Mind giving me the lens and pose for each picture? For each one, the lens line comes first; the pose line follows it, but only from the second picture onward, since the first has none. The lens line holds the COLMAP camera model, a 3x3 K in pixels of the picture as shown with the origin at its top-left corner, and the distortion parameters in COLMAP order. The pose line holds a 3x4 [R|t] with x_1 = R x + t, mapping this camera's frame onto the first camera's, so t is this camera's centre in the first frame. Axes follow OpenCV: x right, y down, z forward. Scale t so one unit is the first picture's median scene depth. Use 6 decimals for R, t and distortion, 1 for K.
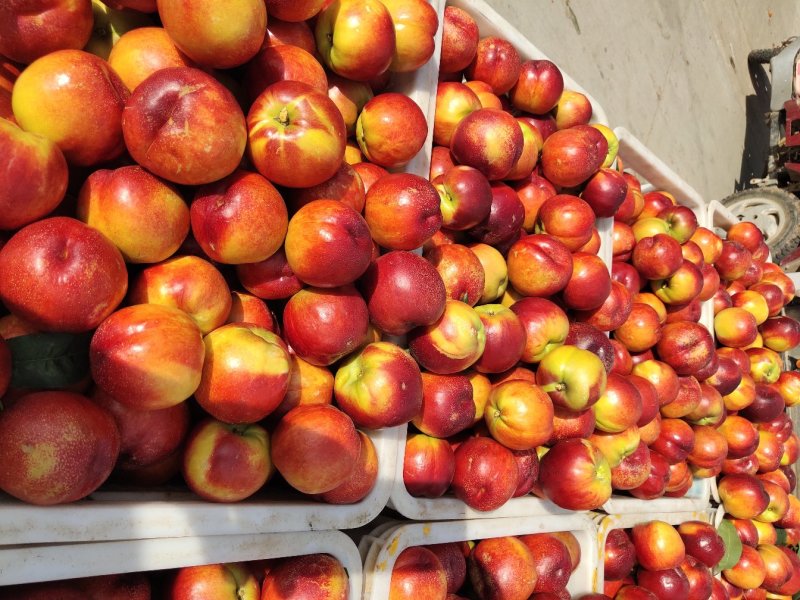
lens RADIAL K [[603.9, 0, 400.0], [0, 603.9, 300.0], [0, 0, 1]] dist [0.001174, -0.007991]
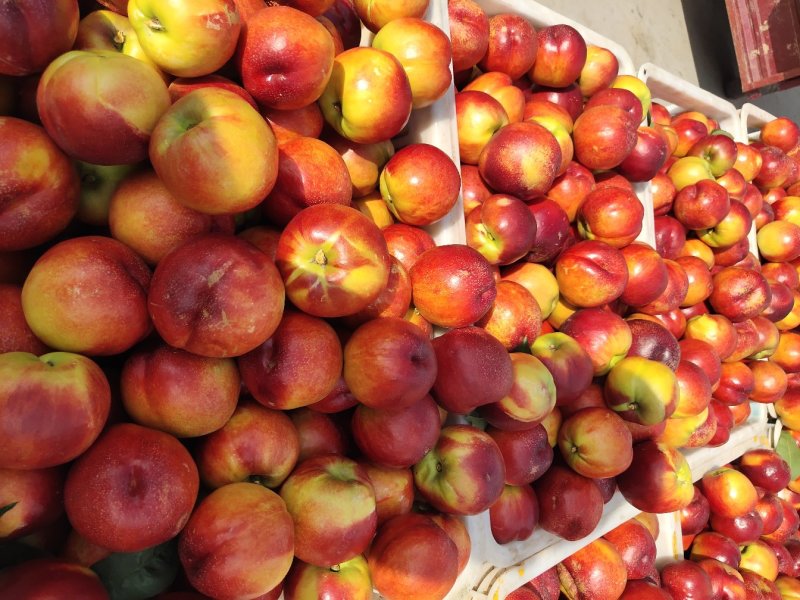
lens RADIAL K [[603.9, 0, 400.0], [0, 603.9, 300.0], [0, 0, 1]] dist [0.001174, -0.007991]
pose [[0.984027, -0.175266, -0.031184, -0.038337], [0.178006, 0.966687, 0.183928, -0.242095], [-0.002091, -0.186541, 0.982445, 0.074550]]
